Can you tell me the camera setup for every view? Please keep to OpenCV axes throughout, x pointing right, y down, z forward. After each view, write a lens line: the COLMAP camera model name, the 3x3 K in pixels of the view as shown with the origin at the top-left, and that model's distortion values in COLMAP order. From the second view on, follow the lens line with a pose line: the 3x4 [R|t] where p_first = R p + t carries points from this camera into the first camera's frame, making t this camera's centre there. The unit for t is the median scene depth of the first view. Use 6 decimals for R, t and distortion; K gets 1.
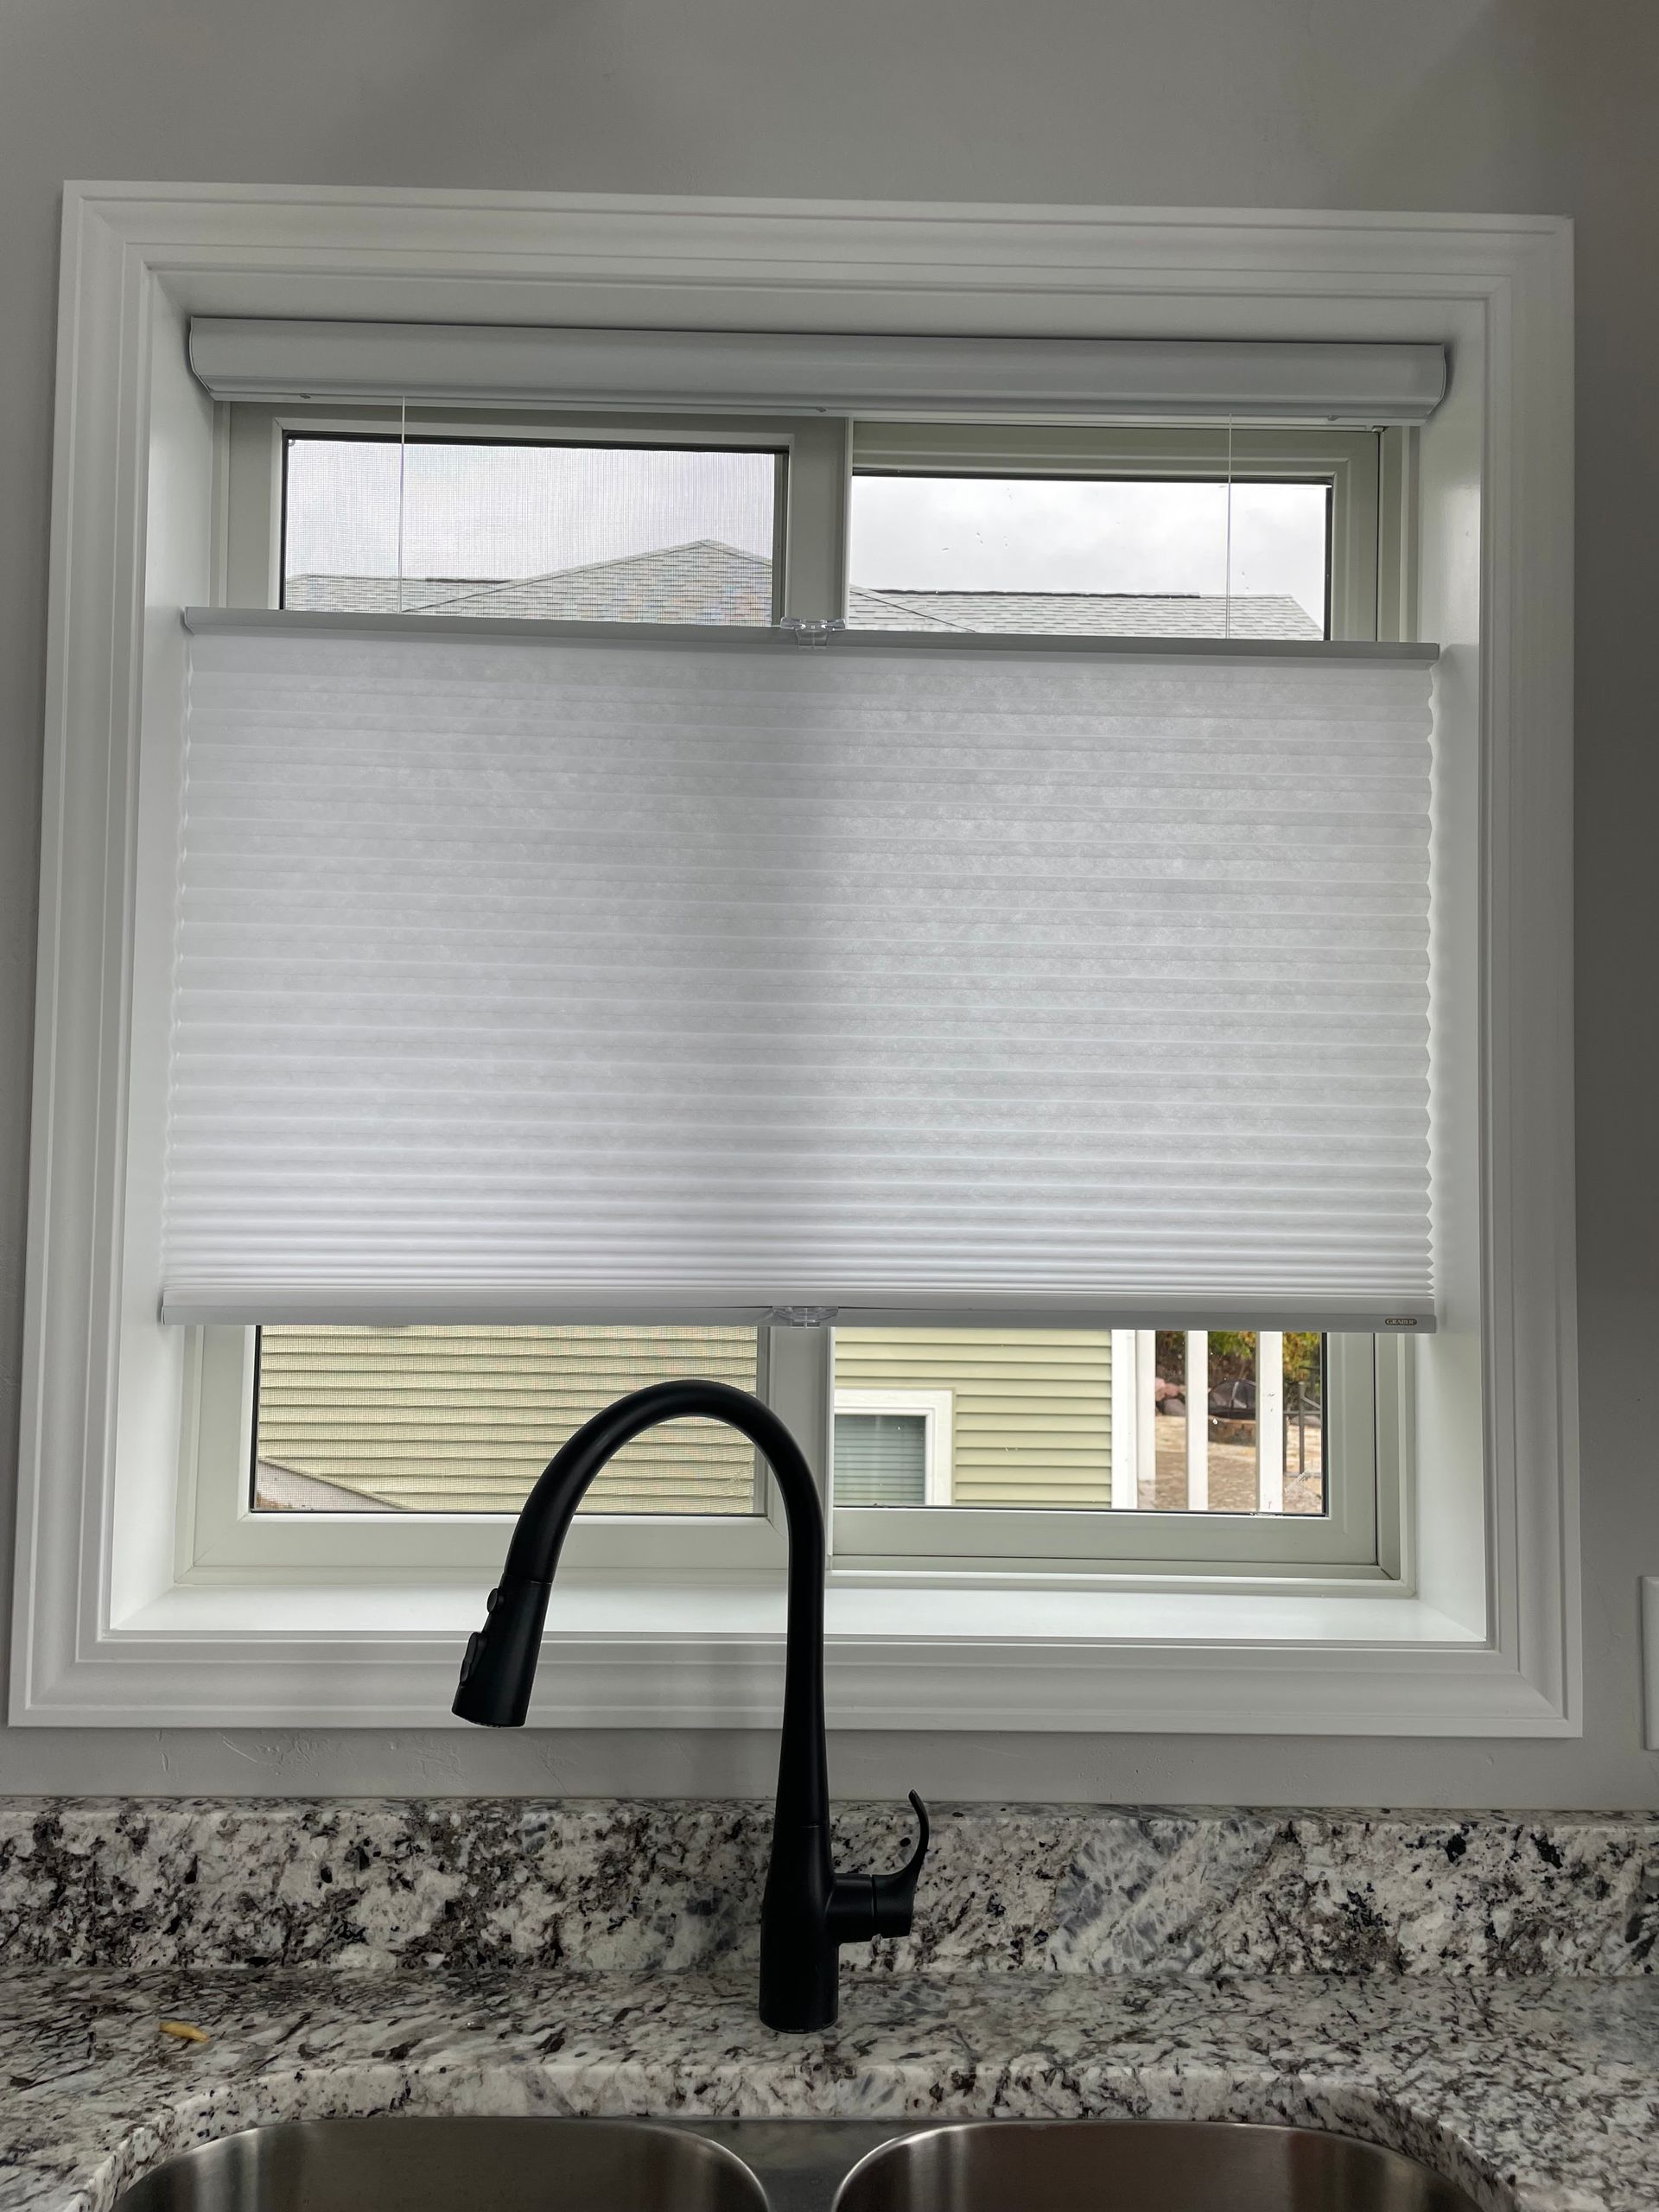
lens RADIAL K [[1634.6, 0, 818.0], [0, 1634.6, 1107.4], [0, 0, 1]] dist [0.002001, -0.009987]
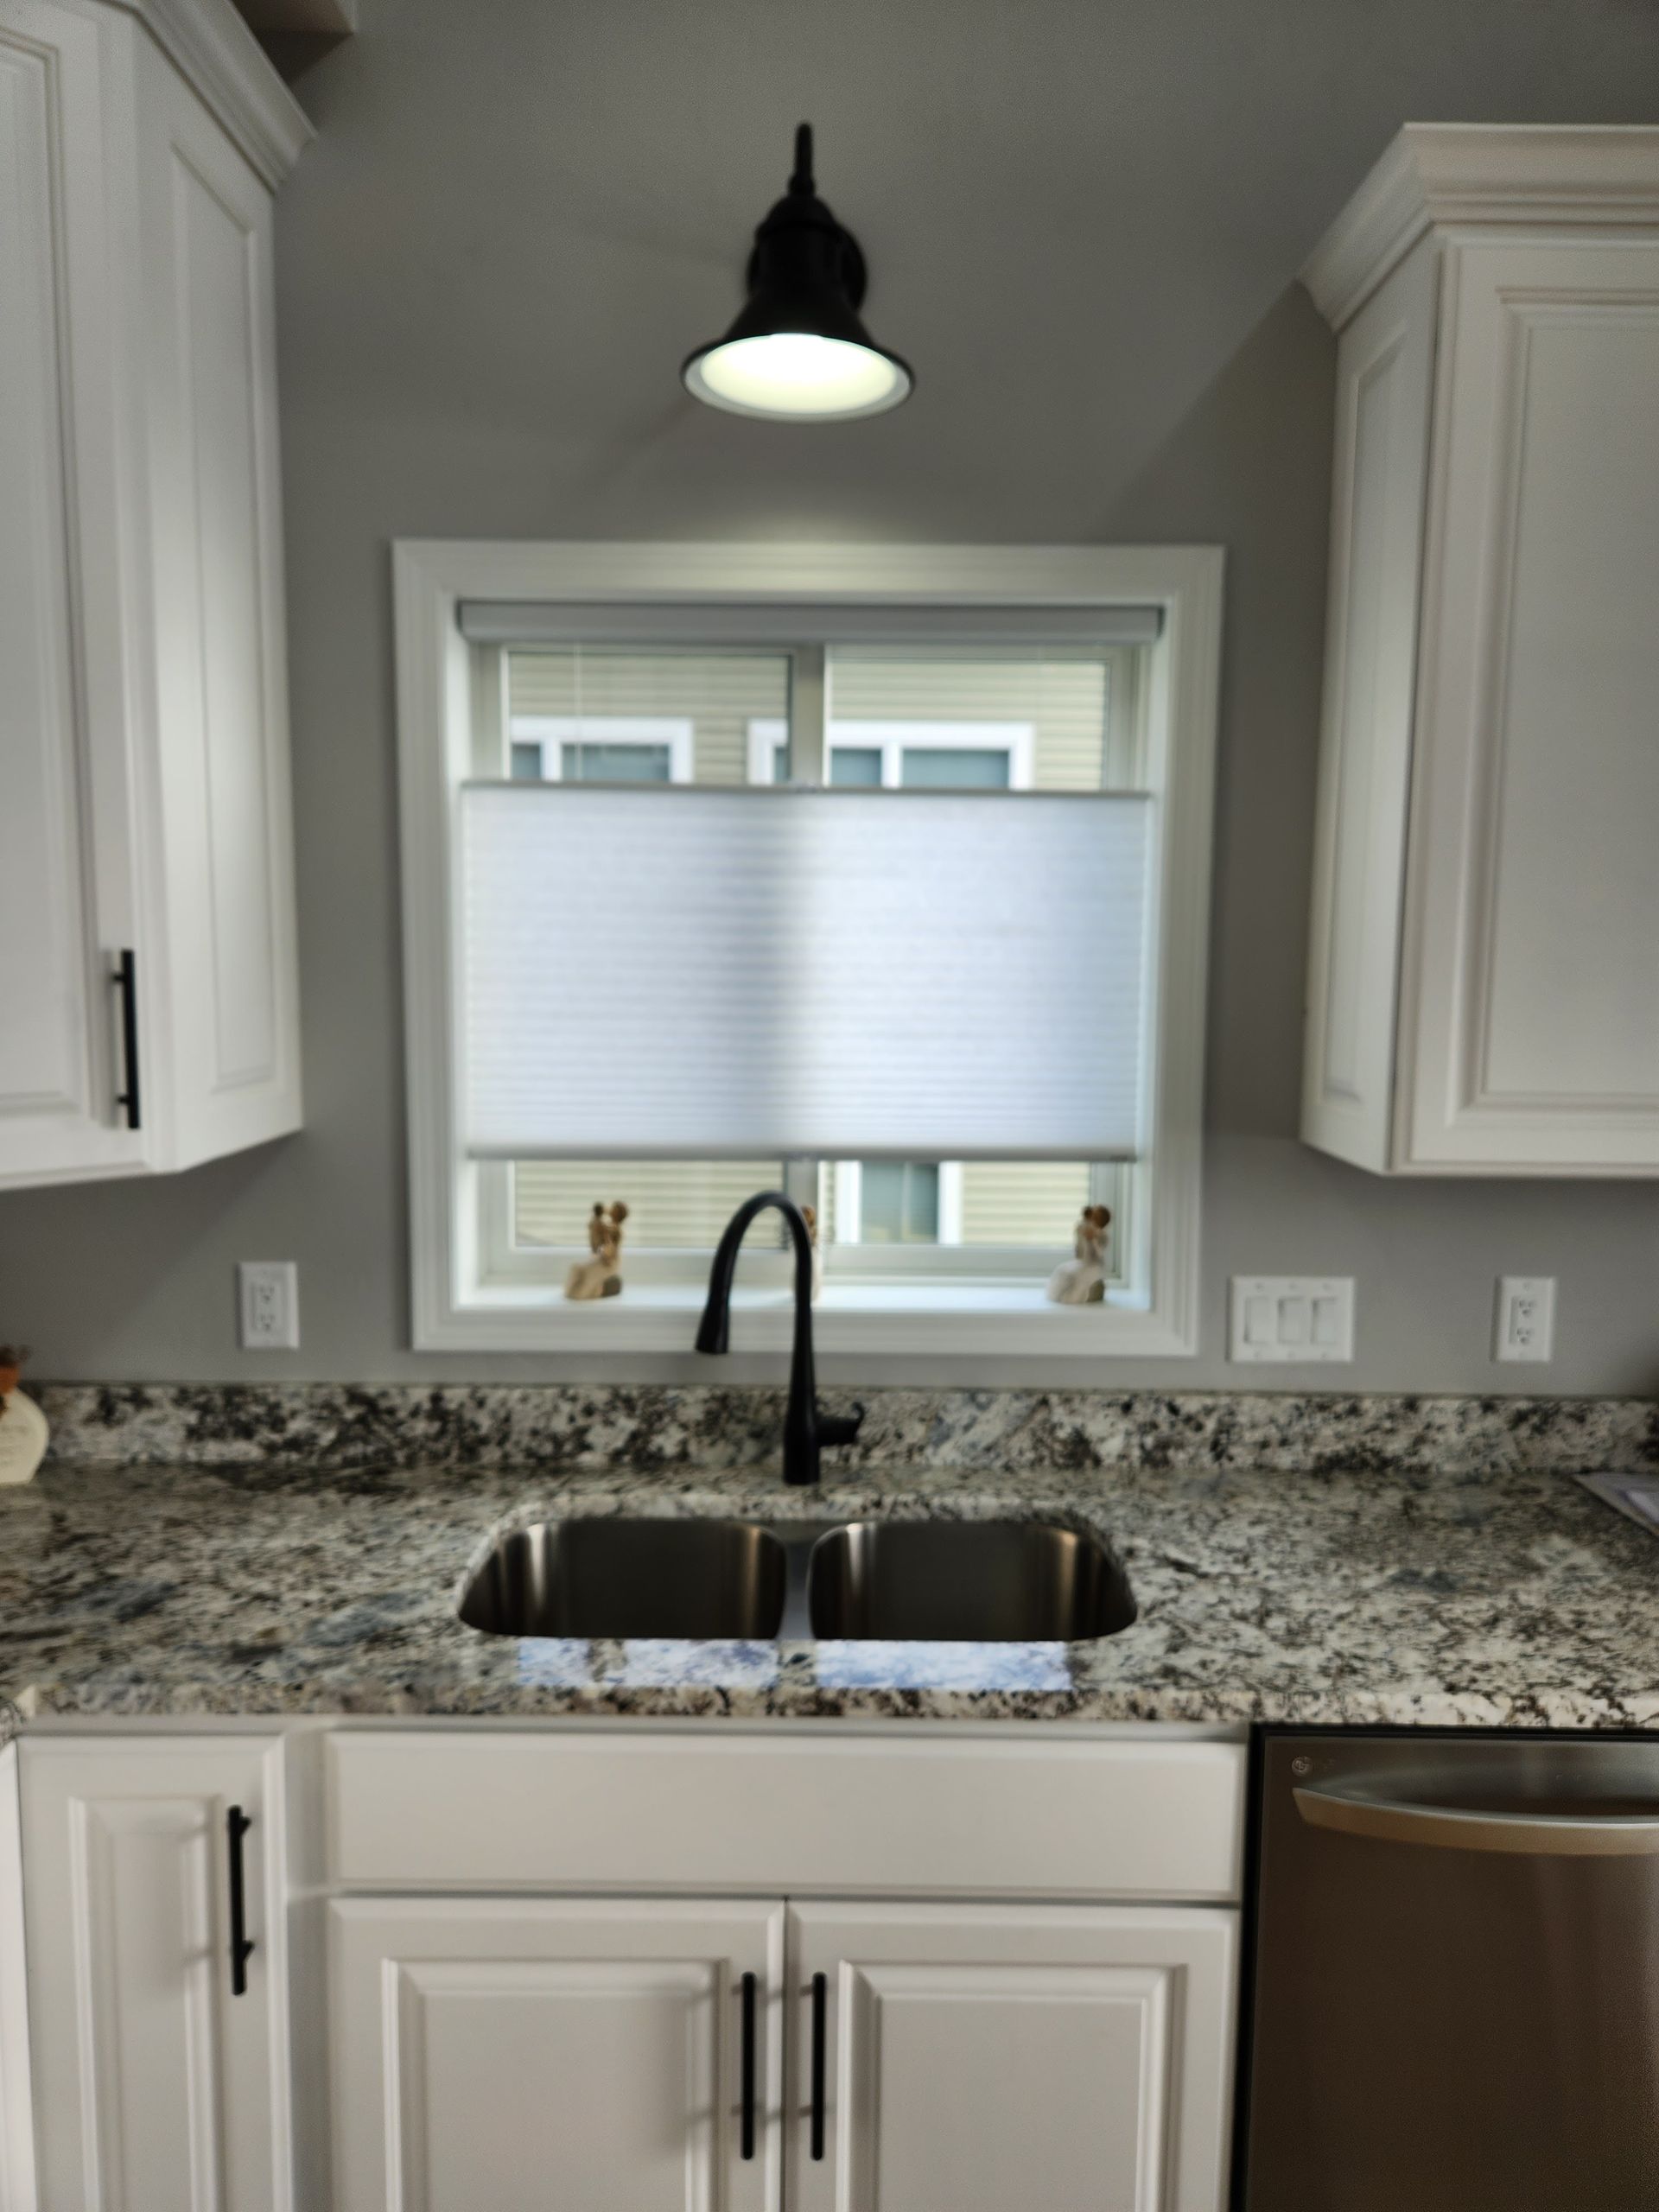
lens RADIAL K [[1634.6, 0, 833.1], [0, 1634.6, 1107.5], [0, 0, 1]] dist [0.002001, -0.009987]
pose [[0.999633, -0.004784, -0.026675, 0.082998], [0.009212, 0.985669, 0.168437, -0.259238], [0.025487, -0.168621, 0.985351, -0.948313]]
